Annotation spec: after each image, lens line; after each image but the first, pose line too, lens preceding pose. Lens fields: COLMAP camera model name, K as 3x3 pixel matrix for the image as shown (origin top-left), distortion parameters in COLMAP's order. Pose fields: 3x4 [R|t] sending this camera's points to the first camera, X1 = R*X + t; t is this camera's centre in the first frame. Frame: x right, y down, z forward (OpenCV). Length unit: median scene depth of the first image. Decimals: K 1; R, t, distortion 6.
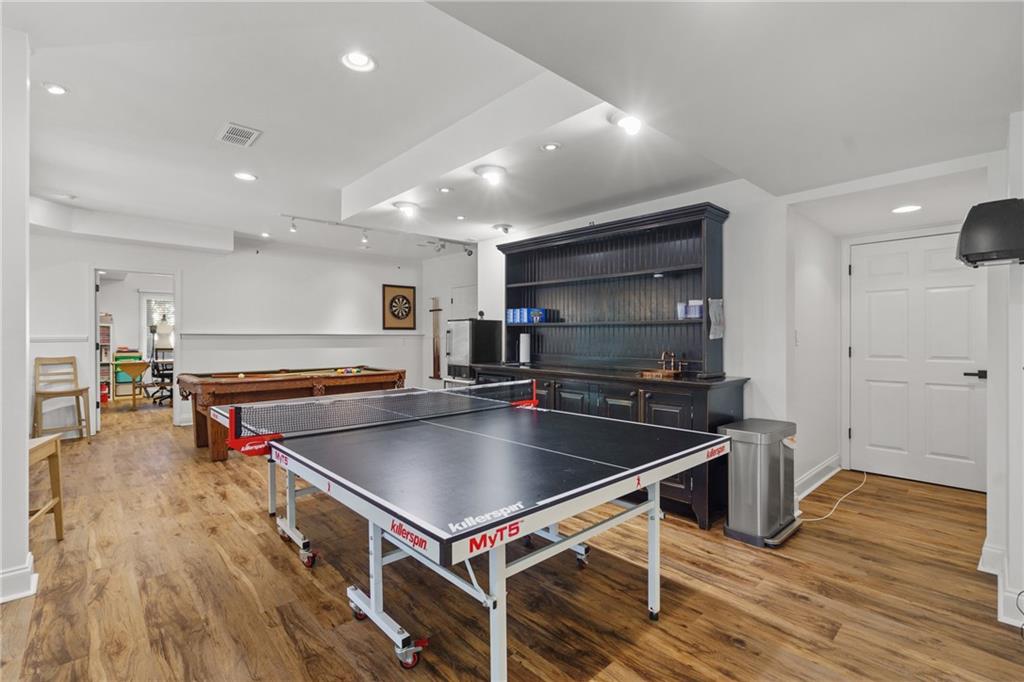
lens RADIAL K [[469.7, 0, 508.1], [0, 469.7, 339.4], [0, 0, 1]] dist [-0.011402, 0.000130]
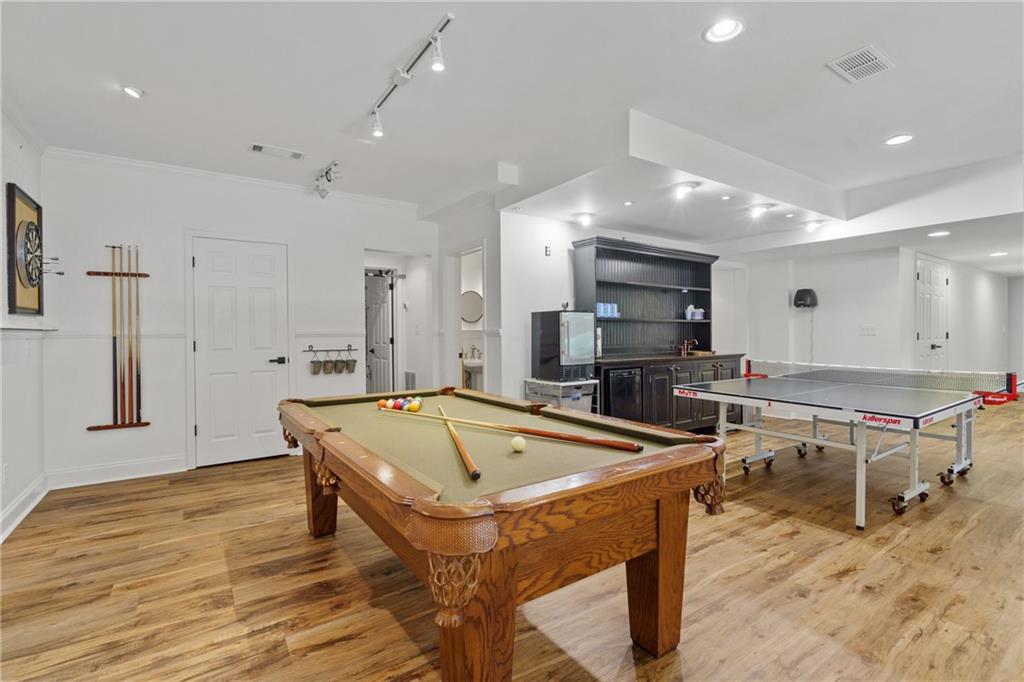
lens RADIAL K [[469.7, 0, 508.8], [0, 469.7, 335.7], [0, 0, 1]] dist [-0.011402, 0.000130]
pose [[0.141542, -0.011467, 0.989866, -1.306327], [0.010171, 0.999897, 0.010129, -0.009412], [-0.989880, 0.008635, 0.141644, 1.357593]]
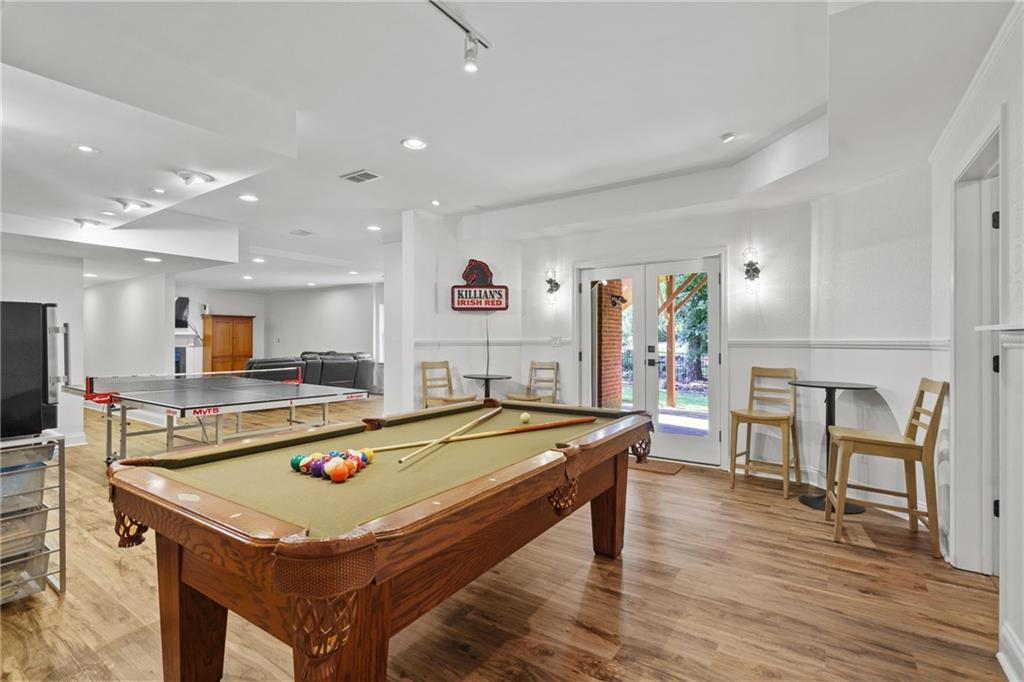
lens RADIAL K [[469.7, 0, 513.9], [0, 469.7, 341.1], [0, 0, 1]] dist [-0.011402, 0.000130]
pose [[-0.971307, -0.000895, -0.237829, -0.574785], [-0.002474, 0.999977, 0.006340, -0.013428], [0.237818, 0.006747, -0.971286, 2.178754]]
